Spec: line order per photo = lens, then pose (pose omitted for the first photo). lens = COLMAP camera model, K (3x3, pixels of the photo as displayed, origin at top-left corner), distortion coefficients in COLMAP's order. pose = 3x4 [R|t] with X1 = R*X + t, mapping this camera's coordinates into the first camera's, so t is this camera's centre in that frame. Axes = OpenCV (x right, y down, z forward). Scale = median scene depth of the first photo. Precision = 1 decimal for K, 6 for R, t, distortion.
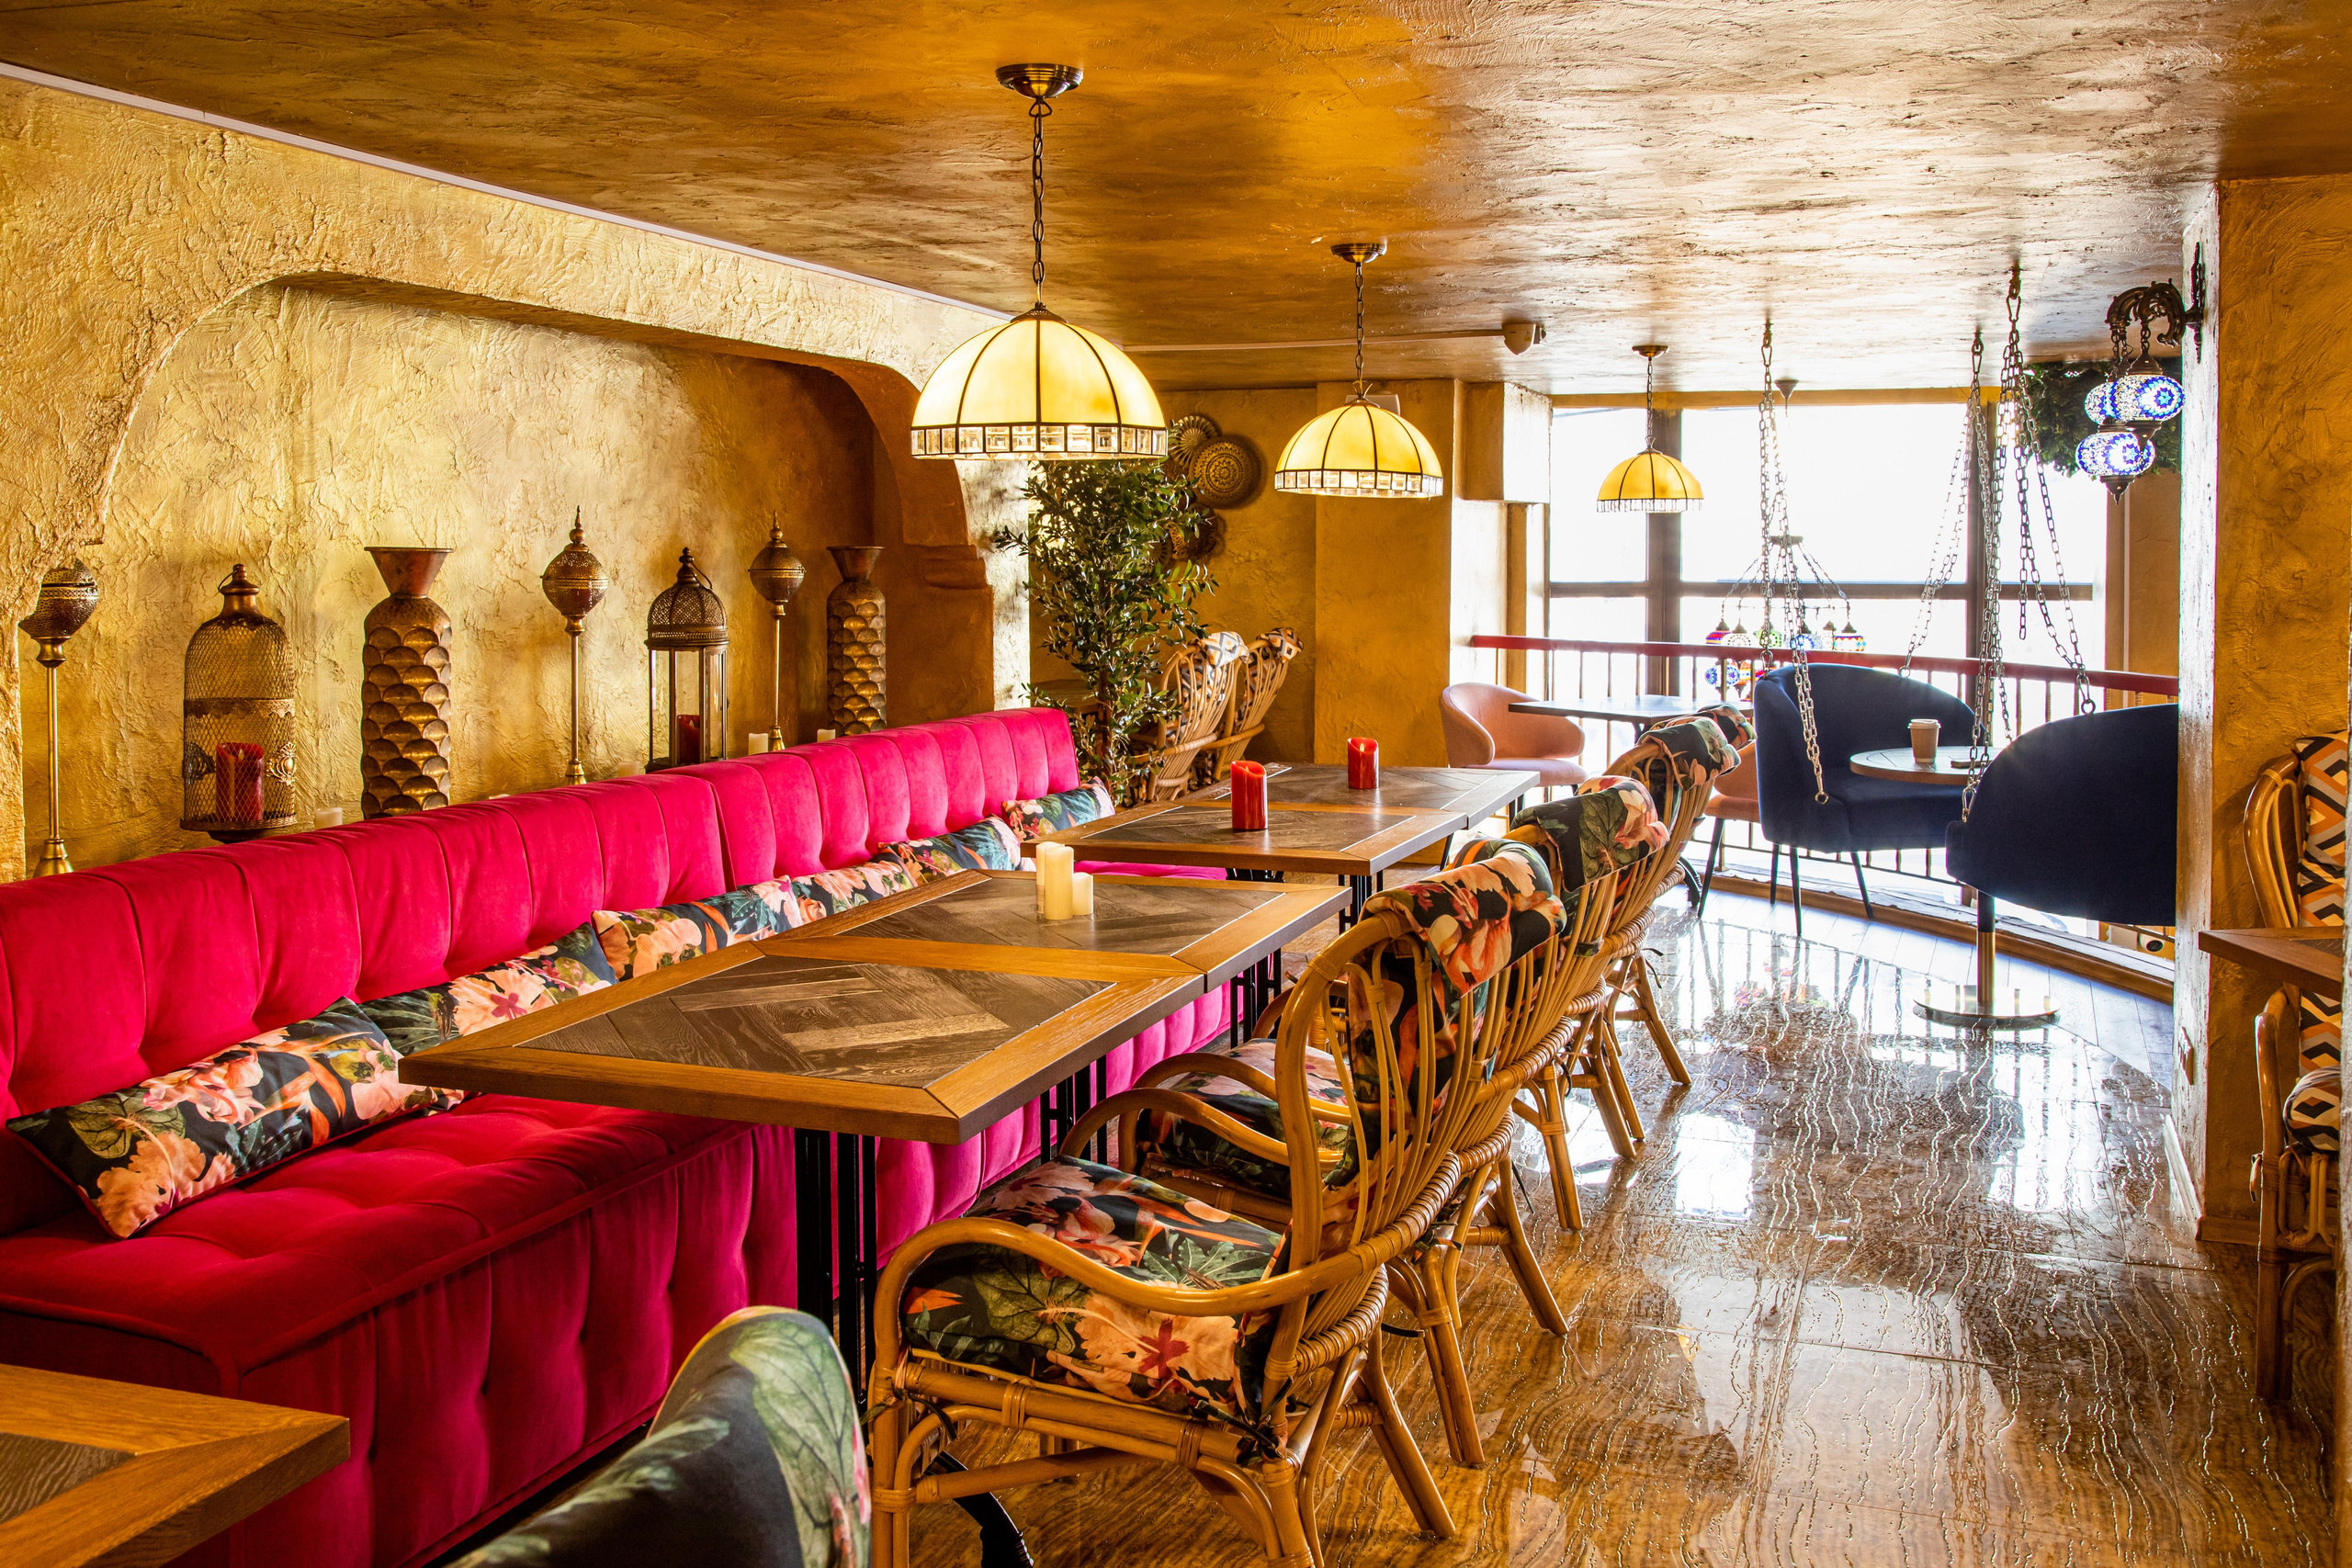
lens RADIAL K [[2083.8, 0, 1248.7], [0, 2083.8, 607.4], [0, 0, 1]] dist [-0.000536, 0.003748]
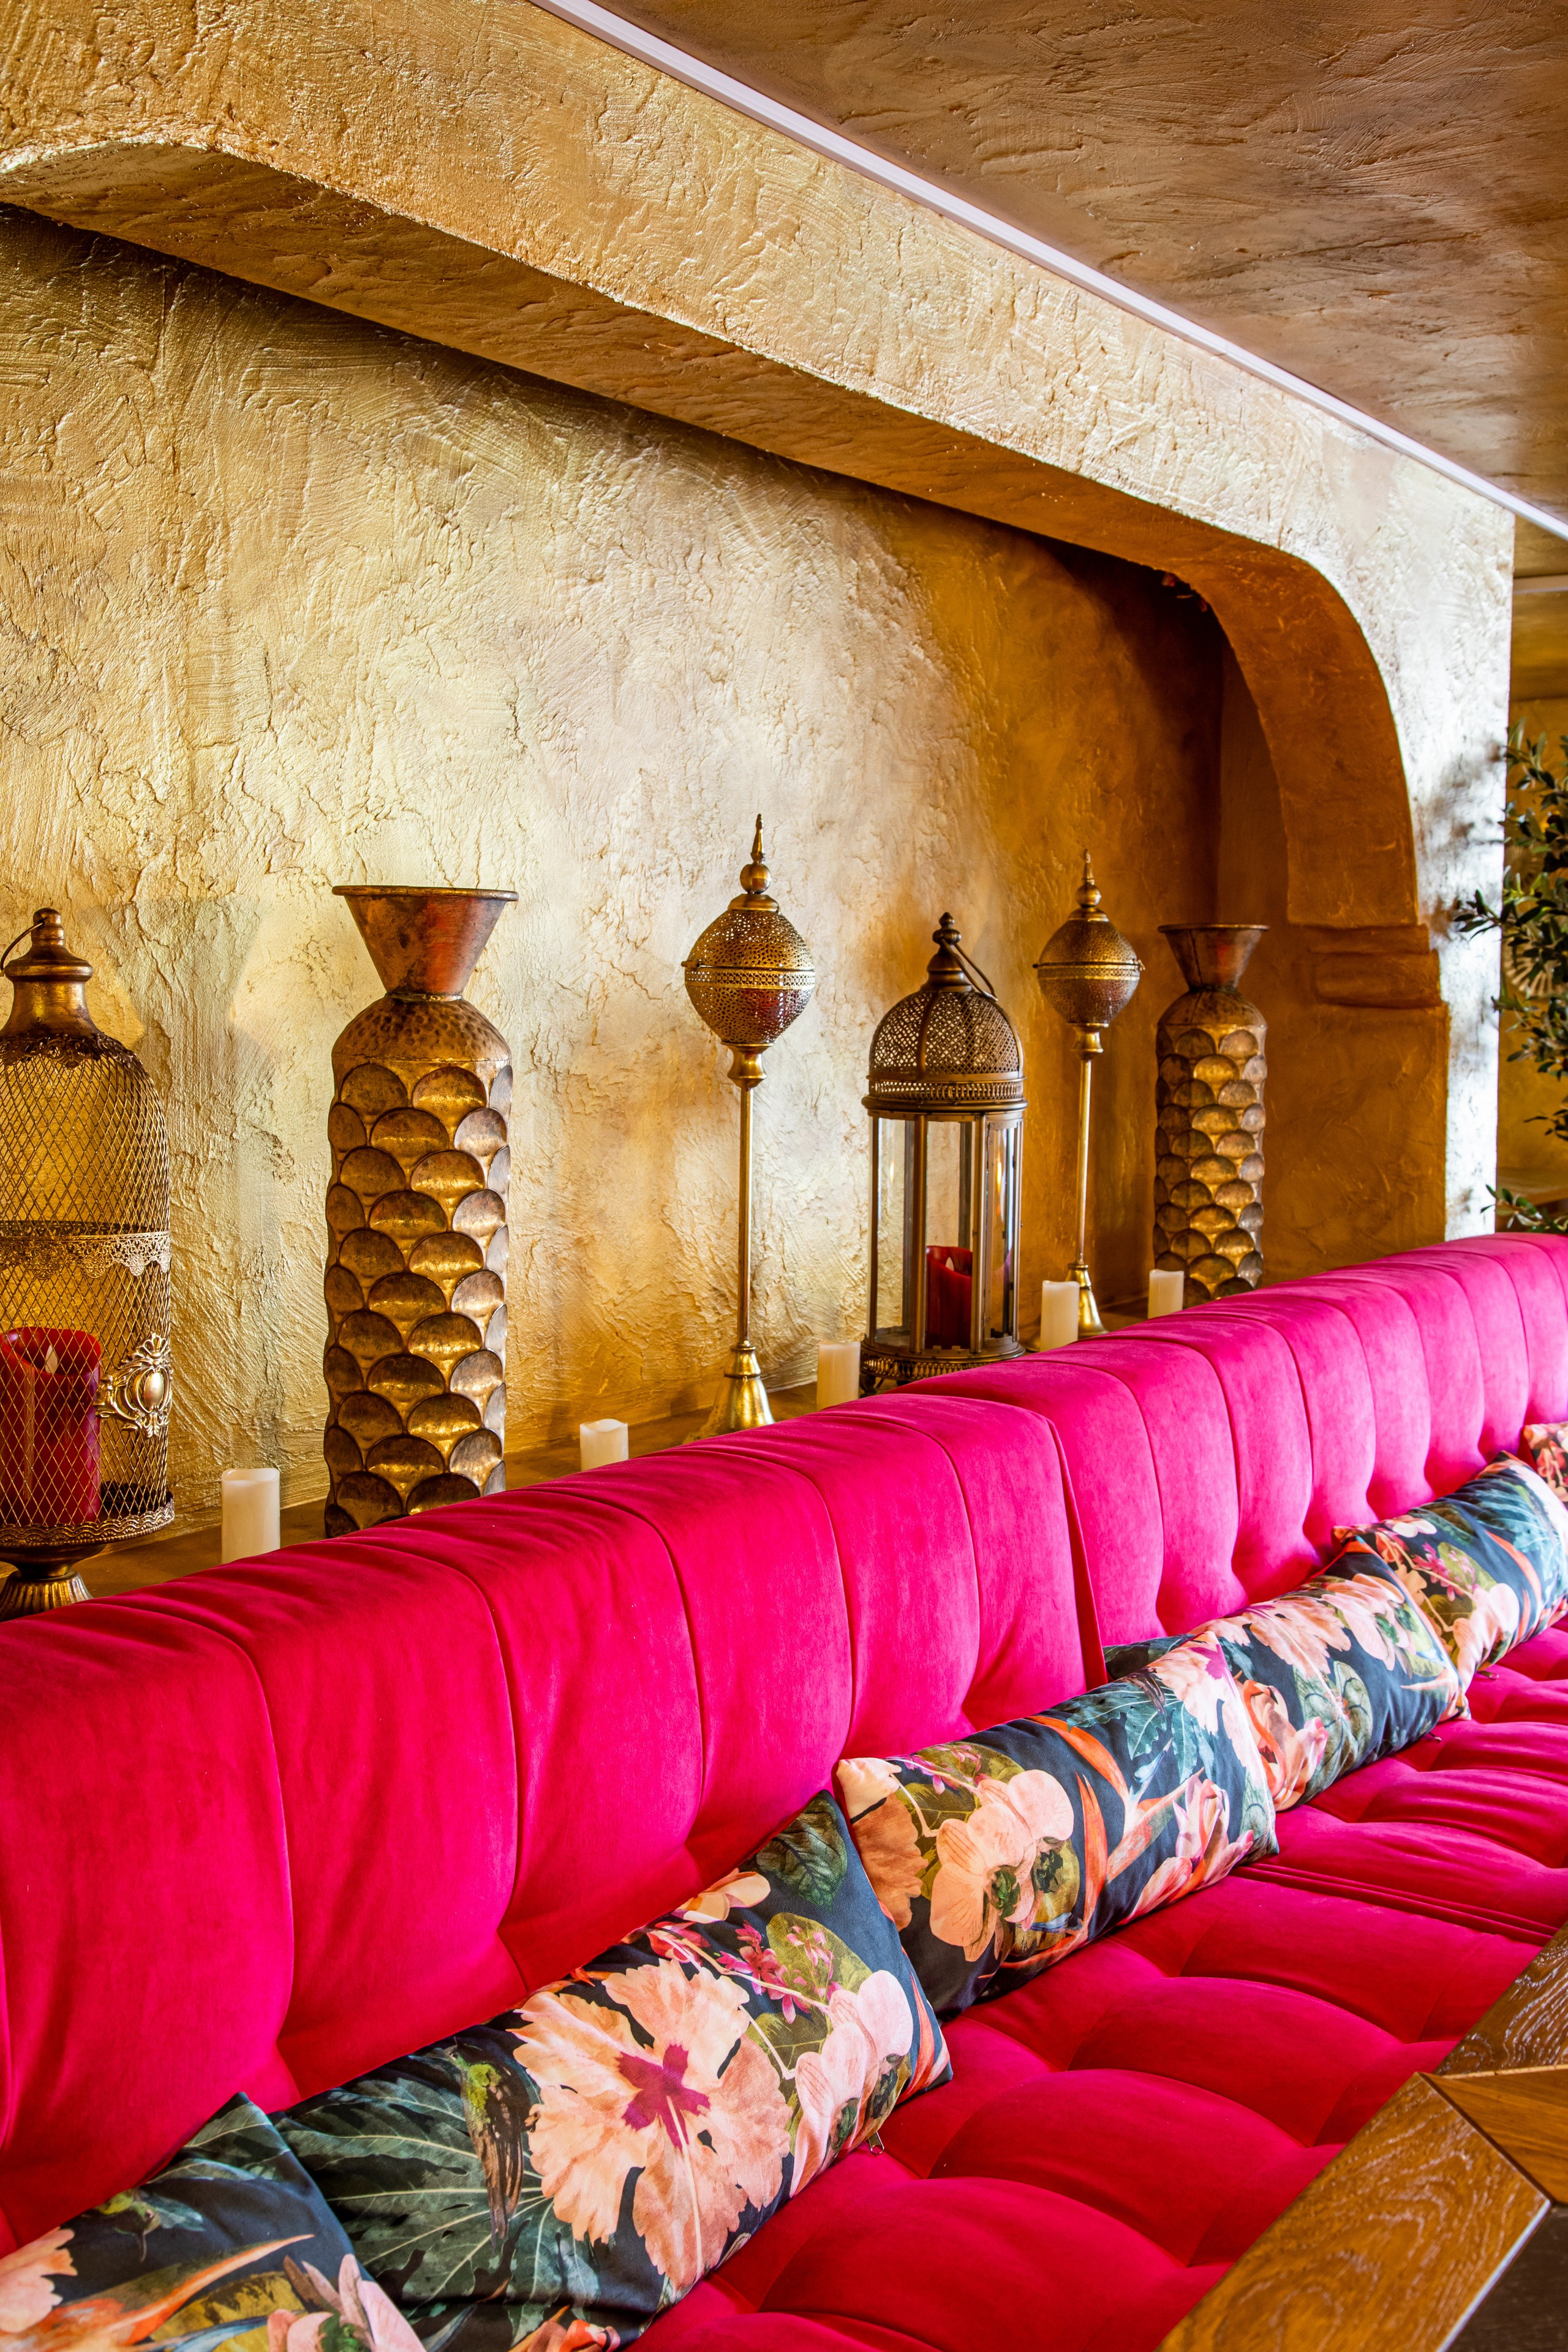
lens RADIAL K [[2639.7, 0, 782.9], [0, 2639.7, 1174.6], [0, 0, 1]] dist [0.052225, 0.000000]
pose [[0.968724, 0.024439, -0.246936, -0.165275], [-0.012905, 0.998754, 0.048217, 0.004207], [0.247806, -0.043522, 0.967832, 0.413097]]
